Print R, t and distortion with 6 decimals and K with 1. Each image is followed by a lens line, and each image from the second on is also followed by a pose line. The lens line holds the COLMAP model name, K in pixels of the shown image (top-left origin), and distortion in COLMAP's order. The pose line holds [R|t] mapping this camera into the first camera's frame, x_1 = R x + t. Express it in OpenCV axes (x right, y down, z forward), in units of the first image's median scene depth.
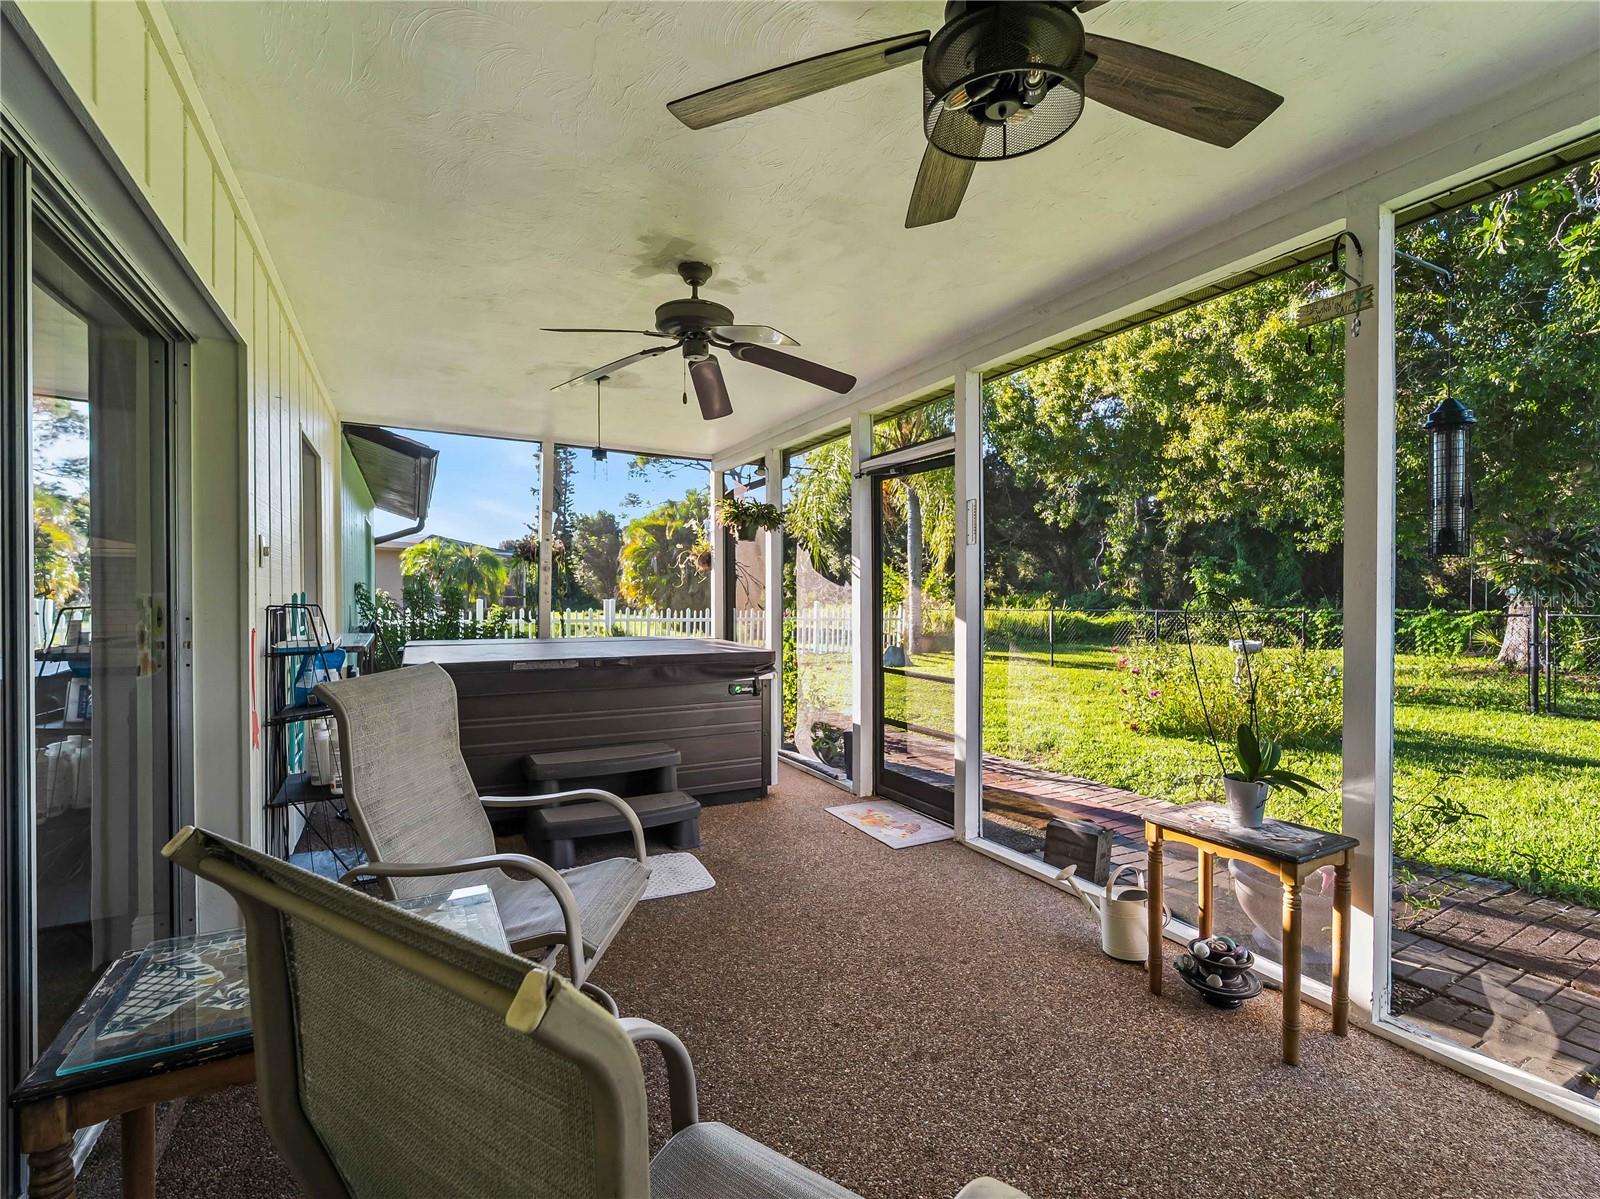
lens RADIAL K [[734.7, 0, 799.3], [0, 734.7, 593.8], [0, 0, 1]] dist [0.002933, -0.002422]
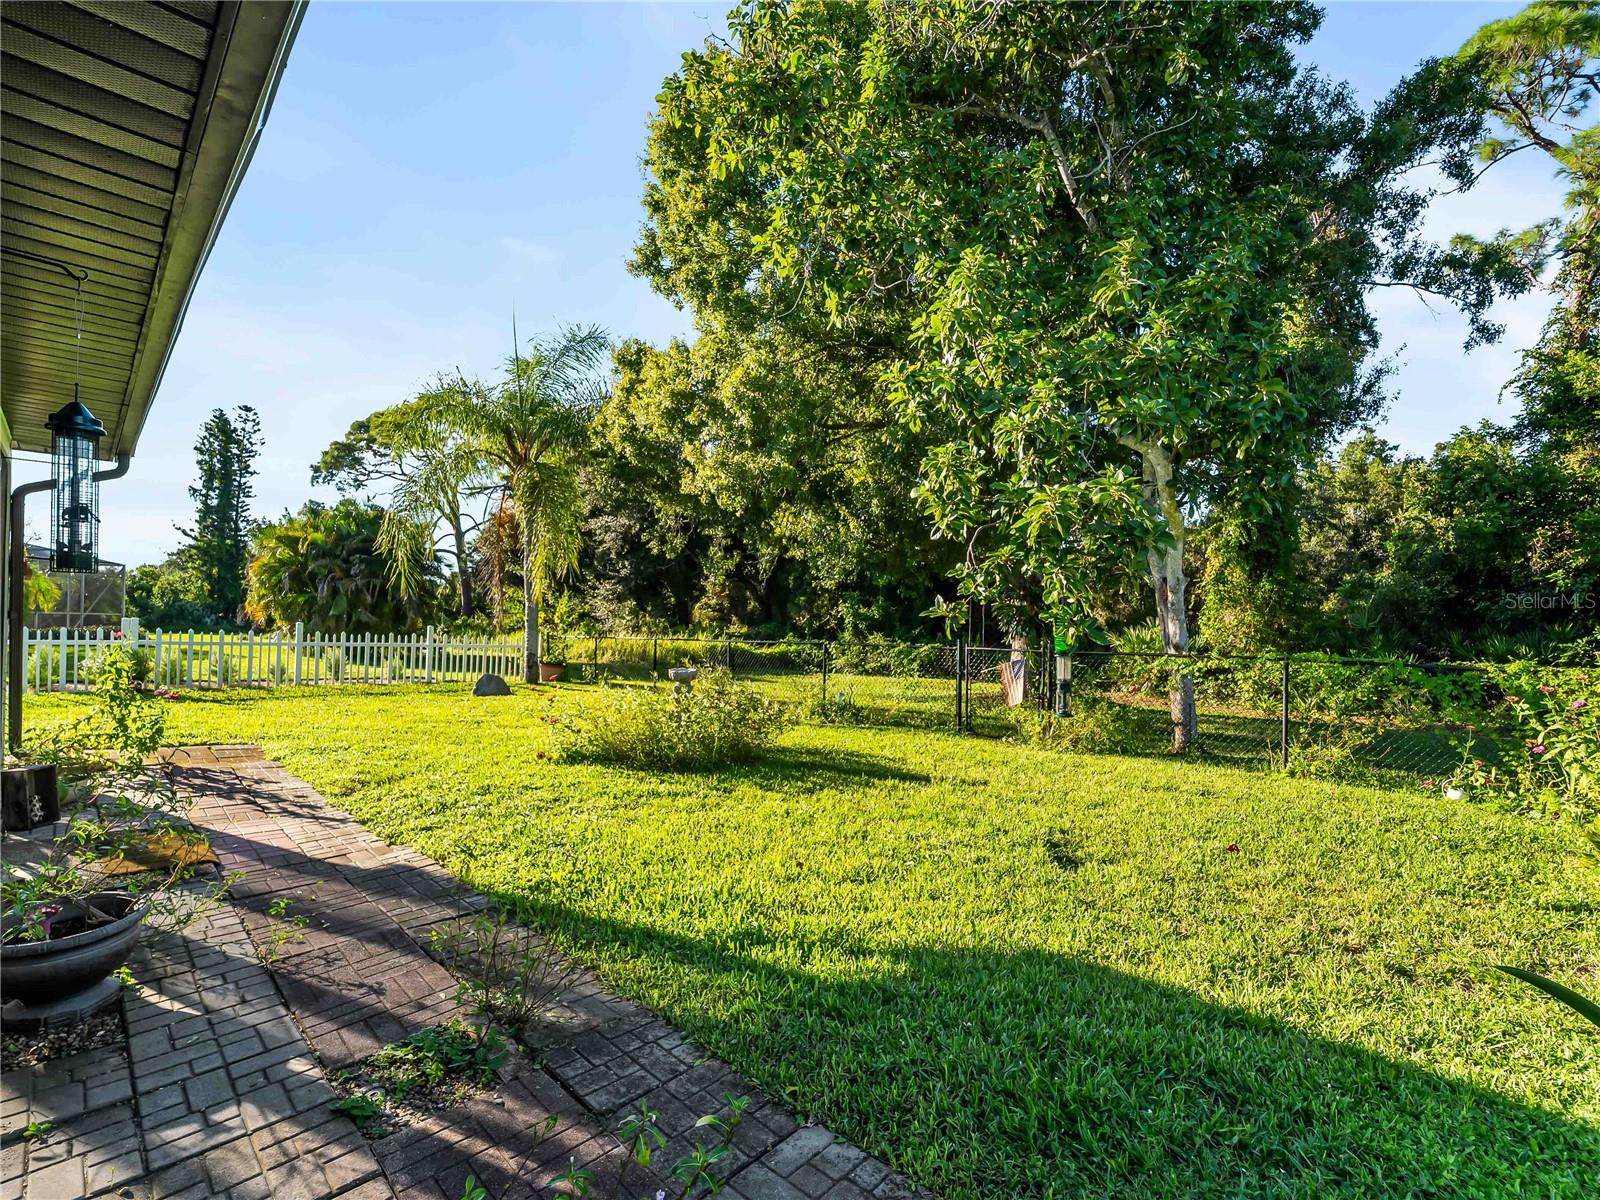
lens RADIAL K [[734.7, 0, 796.2], [0, 734.7, 610.8], [0, 0, 1]] dist [0.002933, -0.002422]
pose [[0.960116, 0.026438, 0.278351, 0.174400], [-0.021891, 0.999571, -0.019433, -0.000735], [-0.278745, 0.012565, 0.960283, -0.018383]]
